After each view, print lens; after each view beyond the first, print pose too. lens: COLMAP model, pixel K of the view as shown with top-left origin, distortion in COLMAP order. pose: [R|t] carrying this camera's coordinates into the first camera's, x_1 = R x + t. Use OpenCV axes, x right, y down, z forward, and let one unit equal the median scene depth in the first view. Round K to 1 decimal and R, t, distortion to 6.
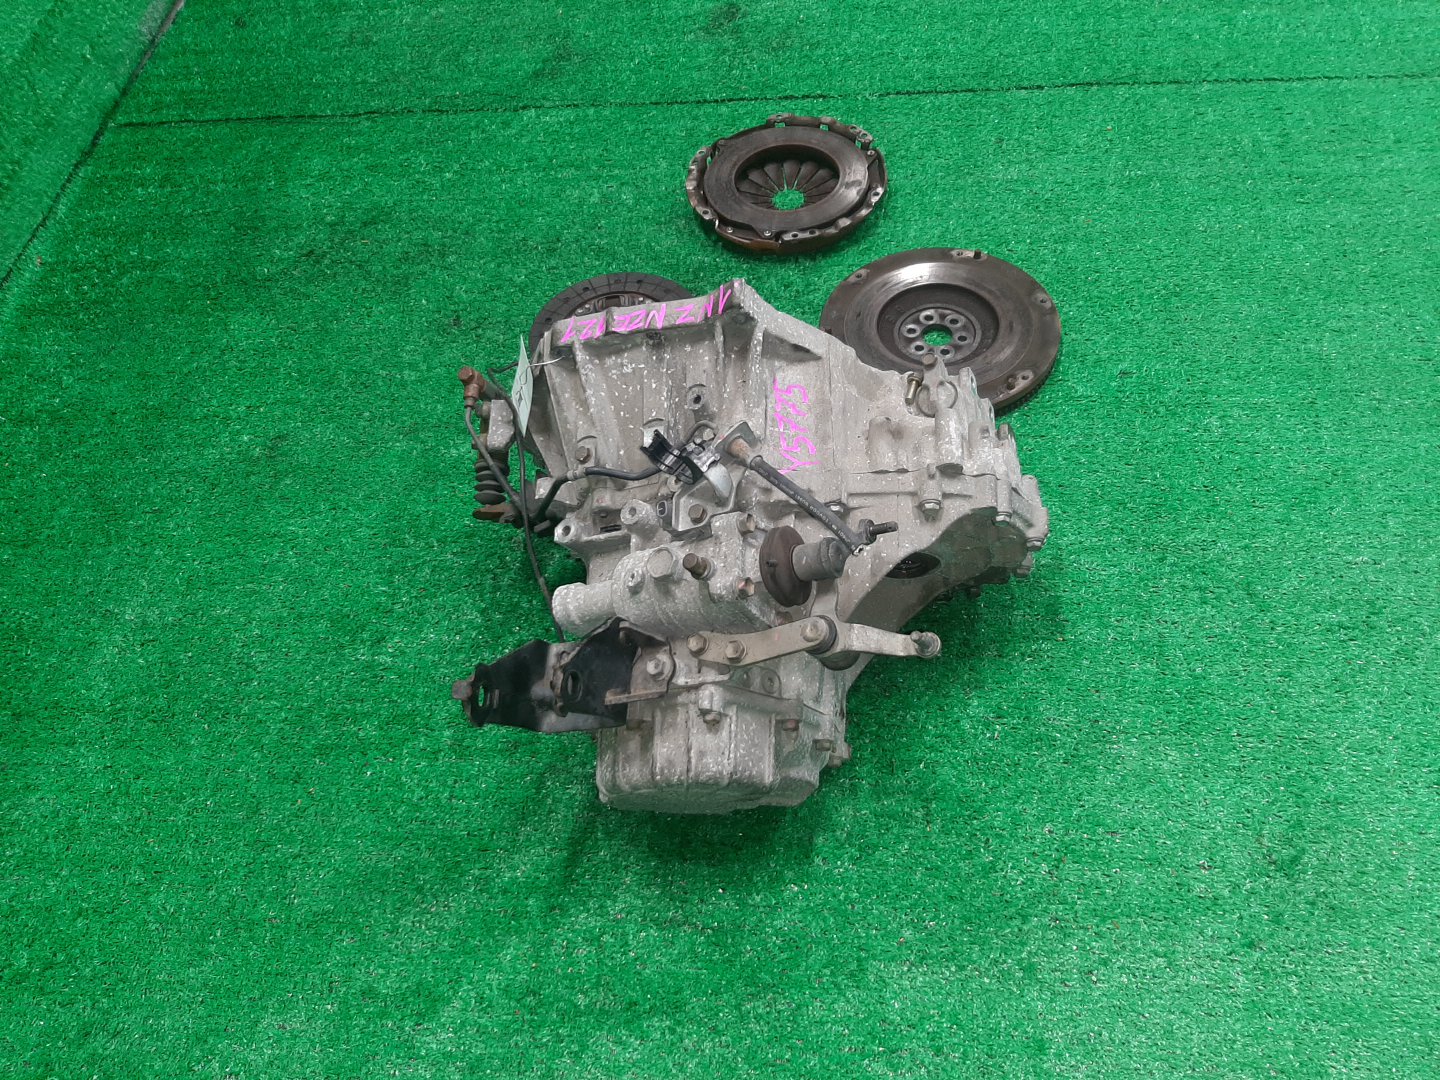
lens RADIAL K [[1111.6, 0, 720.0], [0, 1111.6, 540.0], [0, 0, 1]] dist [0.067012, -0.131389]
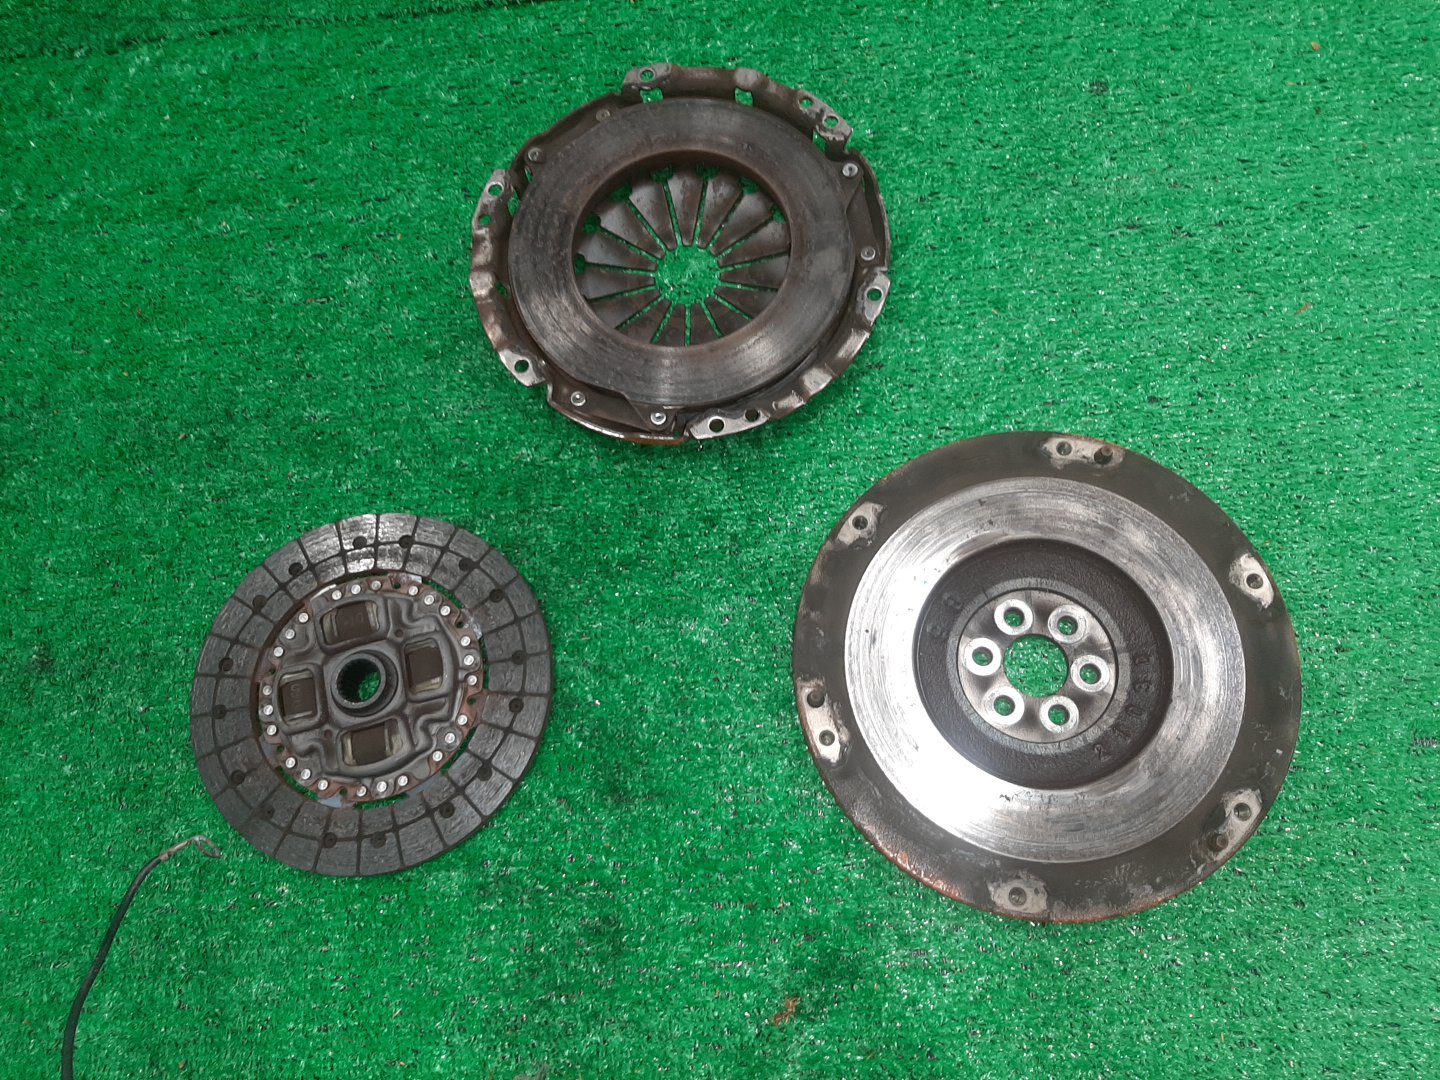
lens RADIAL K [[1111.6, 0, 720.0], [0, 1111.6, 540.0], [0, 0, 1]] dist [0.067012, -0.131389]
pose [[0.990801, -0.123161, 0.056071, 0.034176], [0.098708, 0.941194, 0.323125, -0.360500], [-0.092570, -0.314619, 0.944694, 0.510862]]
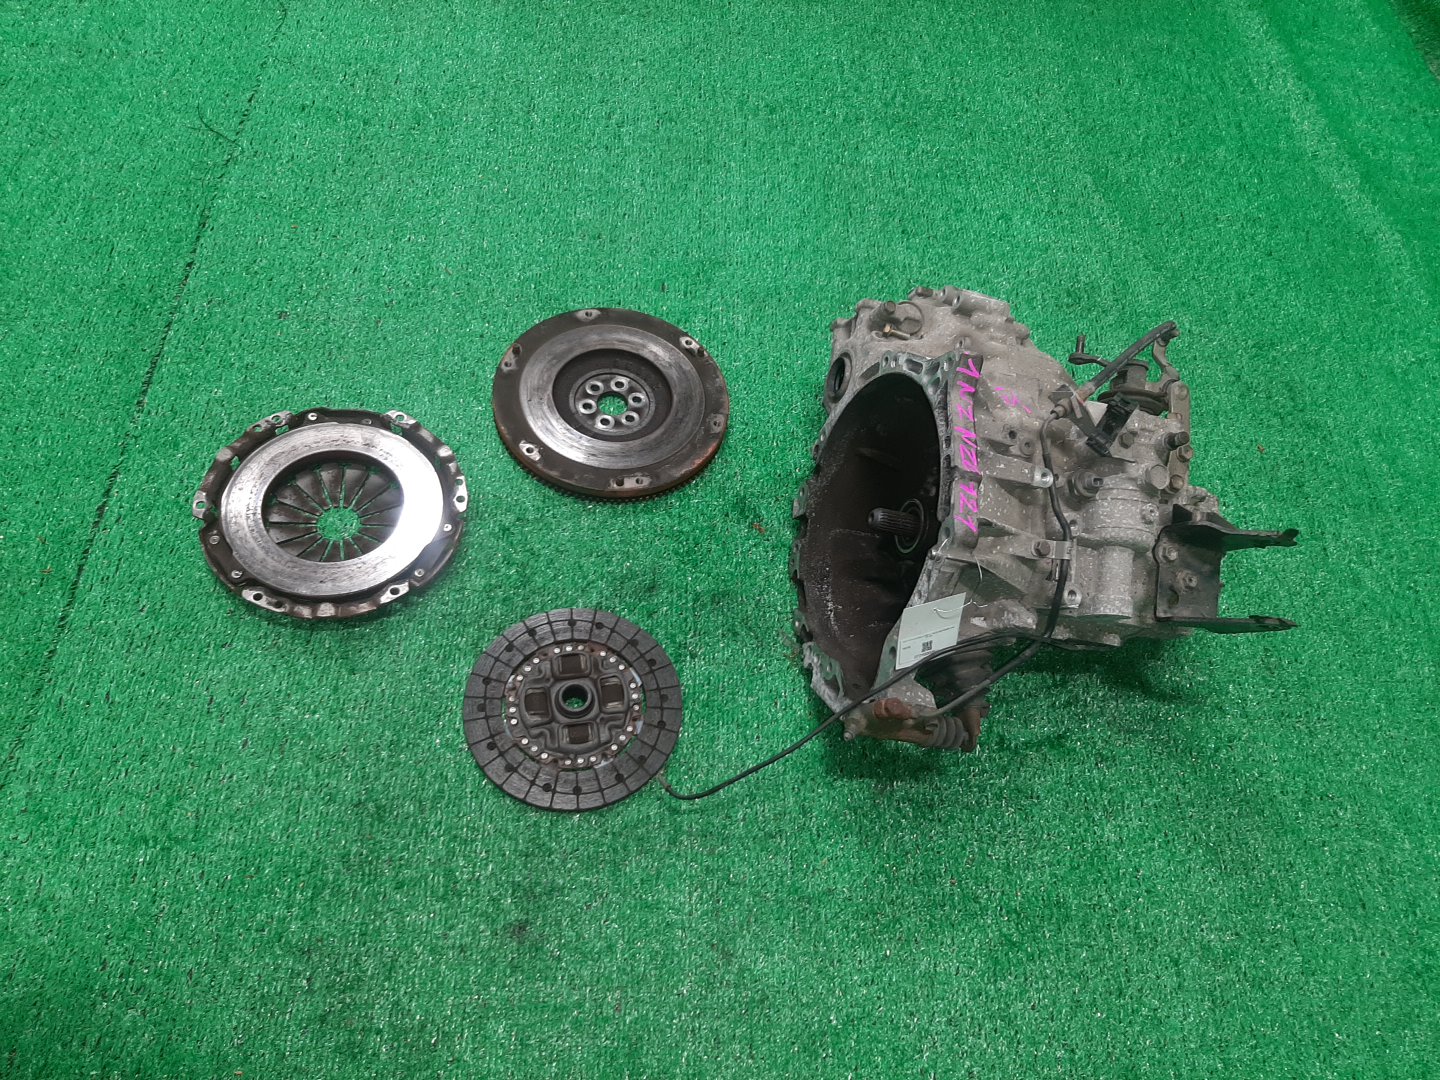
lens RADIAL K [[1118.4, 0, 755.2], [0, 1118.4, 544.5], [0, 0, 1]] dist [0.067471, -0.000366]
pose [[-0.101074, -0.793820, 0.599694, -0.468659], [0.715382, 0.360908, 0.598309, -0.579384], [-0.691385, 0.489484, 0.531406, 0.389307]]
